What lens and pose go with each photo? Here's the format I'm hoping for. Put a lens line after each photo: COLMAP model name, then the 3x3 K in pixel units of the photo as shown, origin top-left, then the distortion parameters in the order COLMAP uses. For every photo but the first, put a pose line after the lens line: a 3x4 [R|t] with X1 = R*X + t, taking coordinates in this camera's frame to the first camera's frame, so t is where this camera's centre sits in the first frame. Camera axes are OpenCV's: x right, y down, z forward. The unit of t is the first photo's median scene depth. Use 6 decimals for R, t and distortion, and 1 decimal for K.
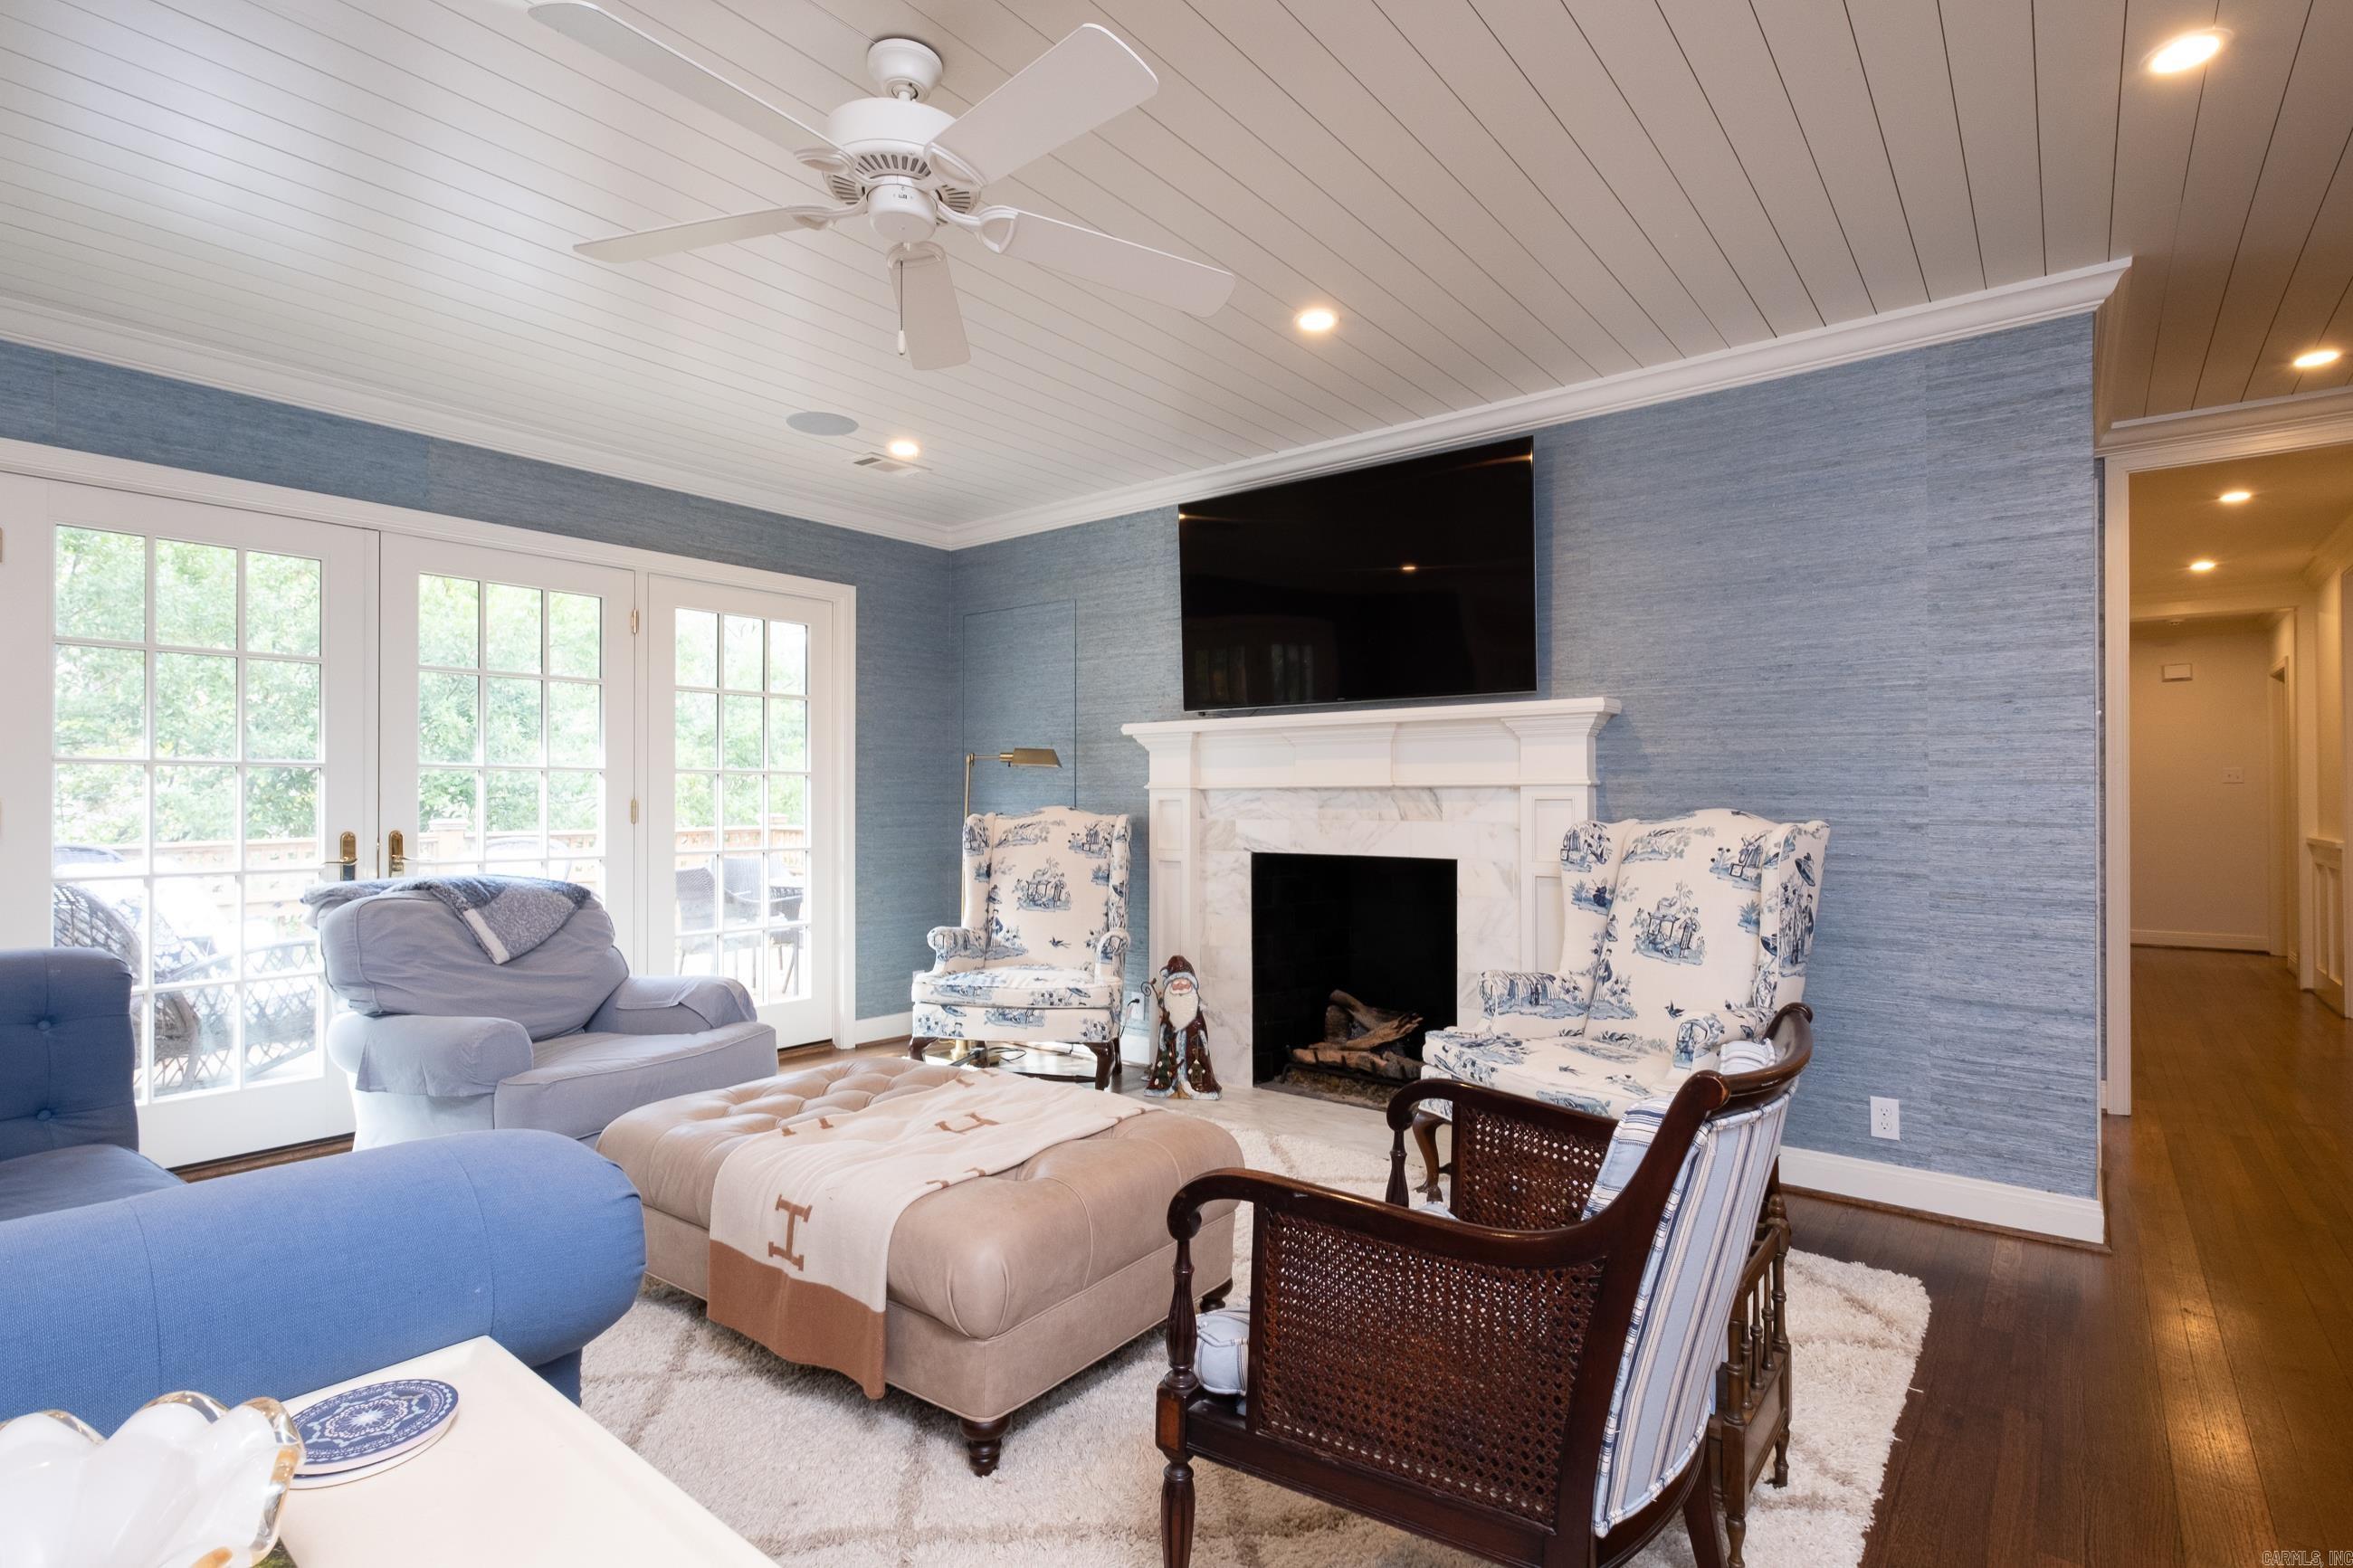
lens RADIAL K [[1128.4, 0, 1176.5], [0, 1128.4, 784.0], [0, 0, 1]] dist [0.000209, 0.000452]
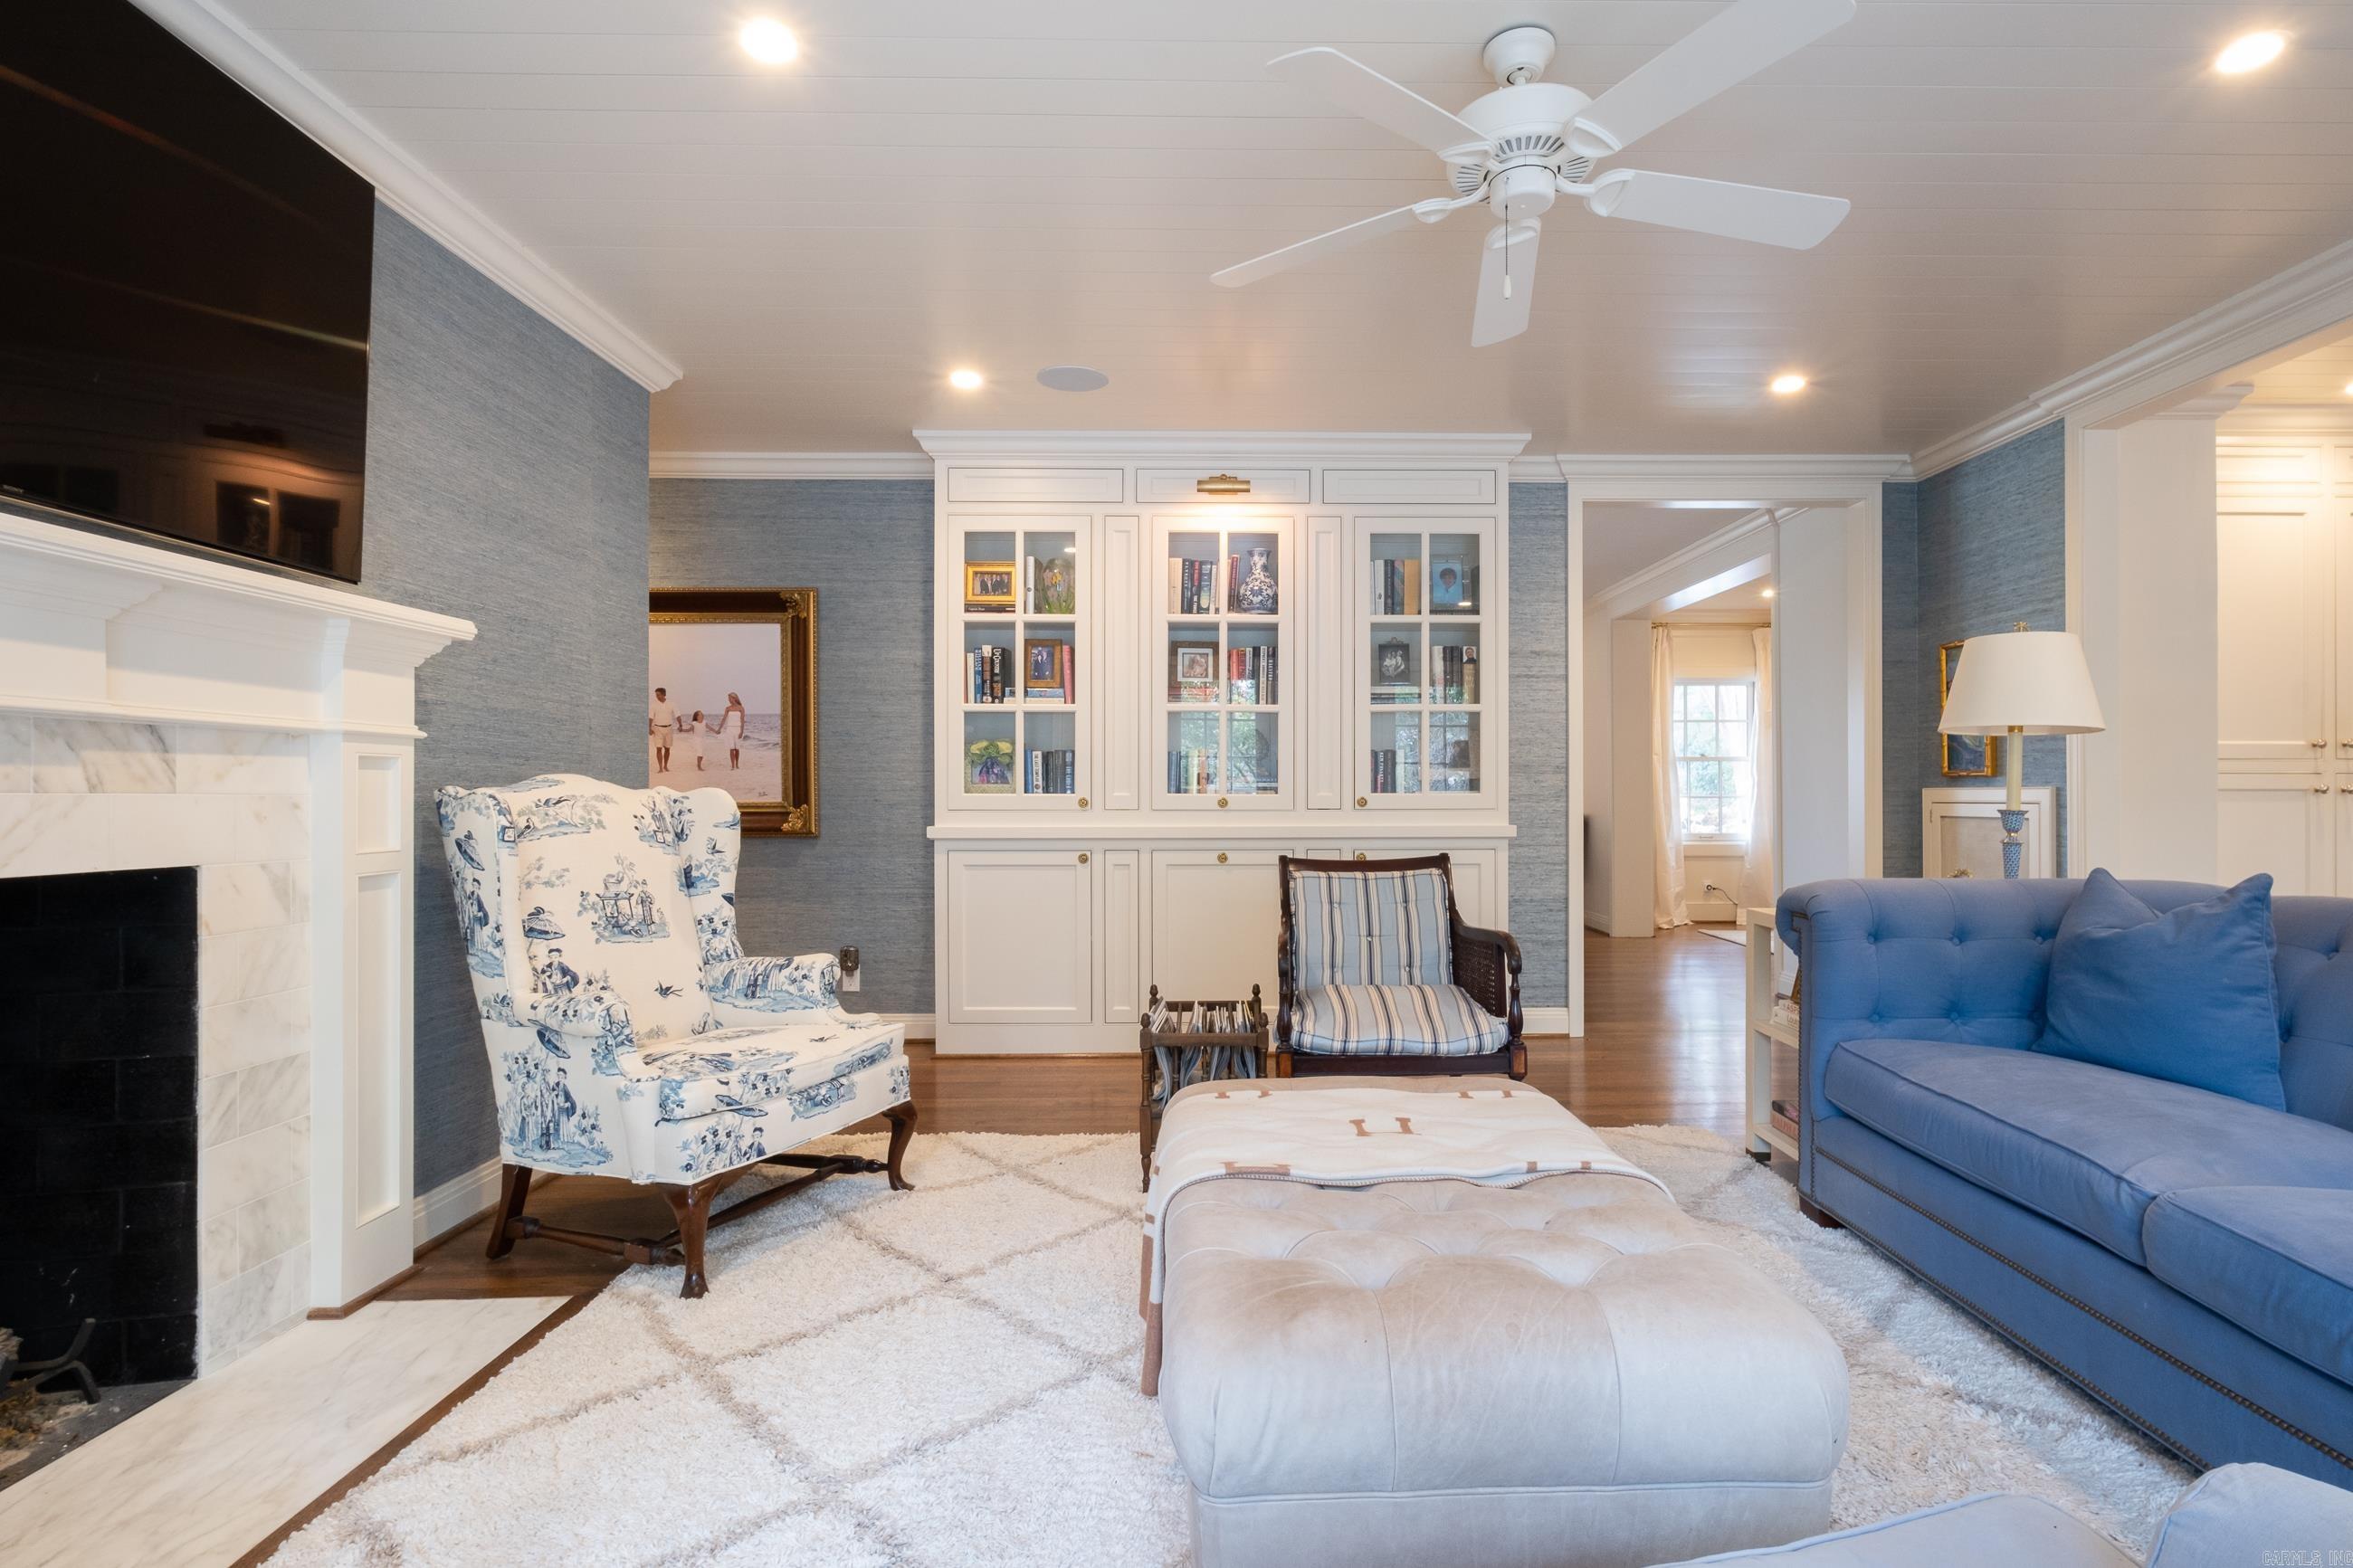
lens RADIAL K [[1183.2, 0, 1232.4], [0, 1183.2, 793.7], [0, 0, 1]] dist [0.002387, 0.000465]
pose [[-0.635680, 0.004585, 0.771939, -0.516163], [-0.006131, 0.999921, -0.010988, 0.039567], [-0.771928, -0.011718, -0.635601, 1.064673]]
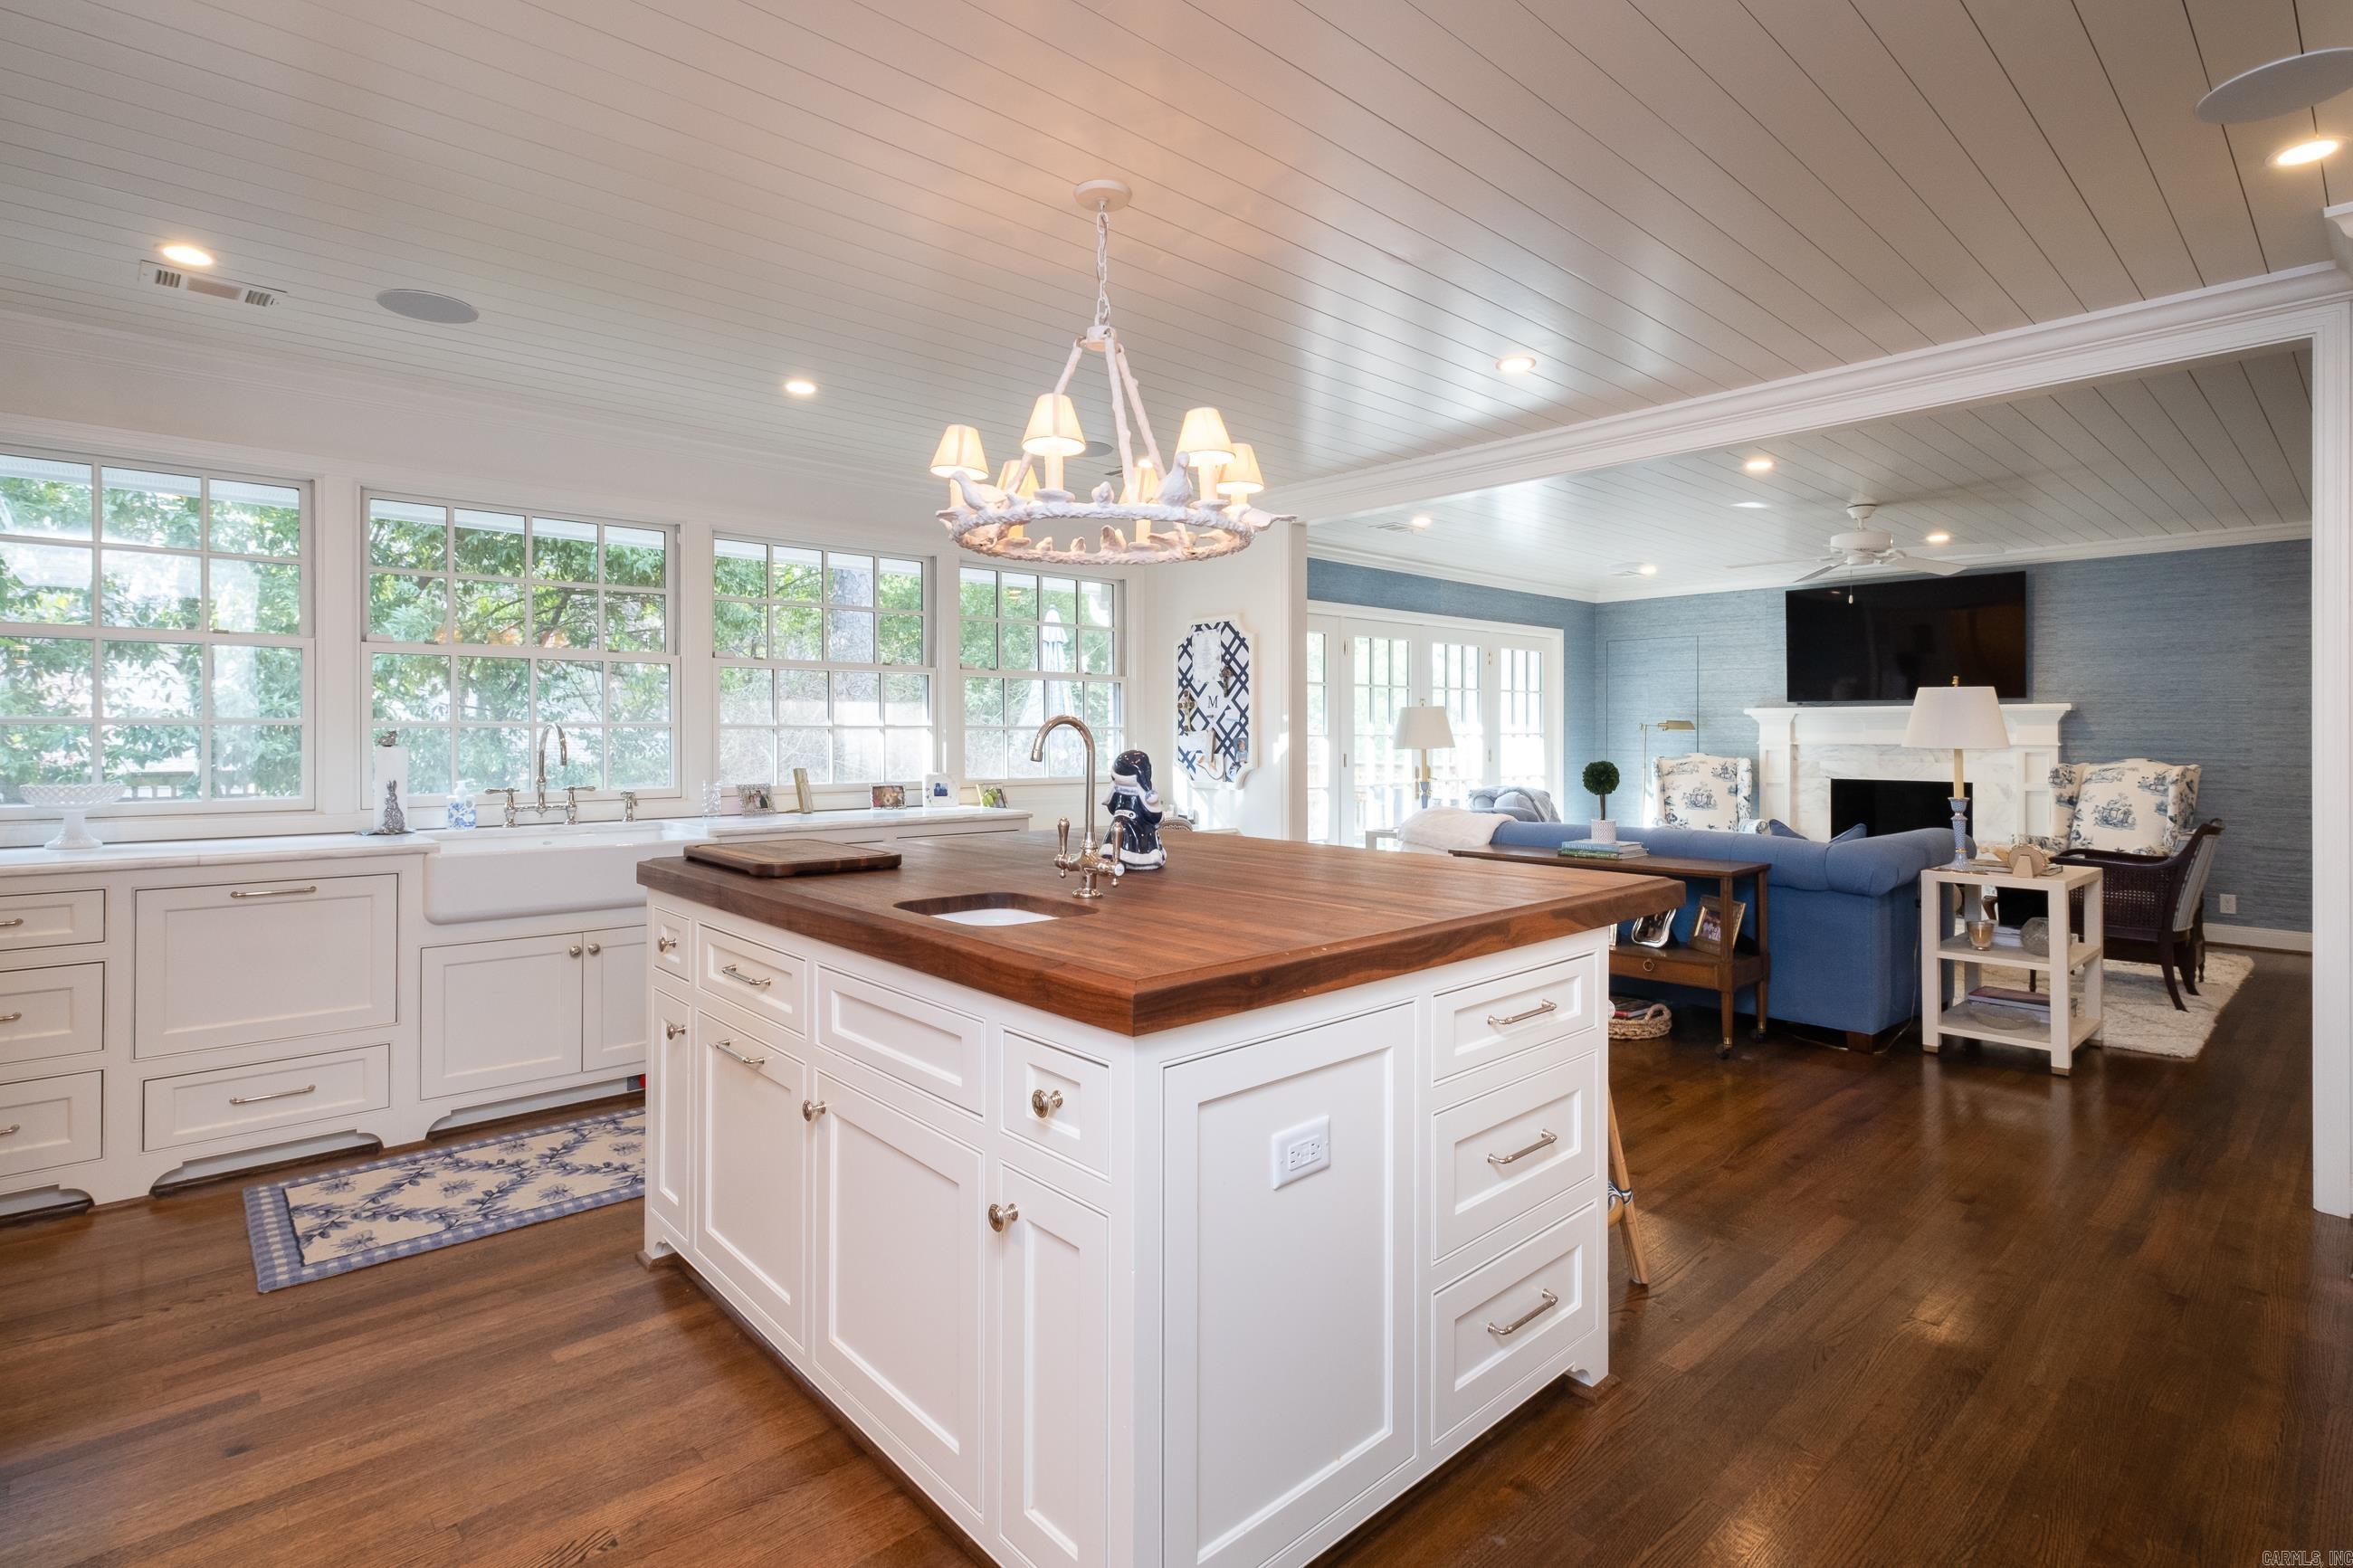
lens RADIAL K [[1118.5, 0, 1174.9], [0, 1118.5, 728.9], [0, 0, 1]] dist [-0.000132, -0.000073]
pose [[0.986059, 0.000252, -0.166394, -0.854870], [0.001377, 0.999952, 0.009669, -0.050737], [0.166388, -0.009763, 0.986012, -1.227997]]
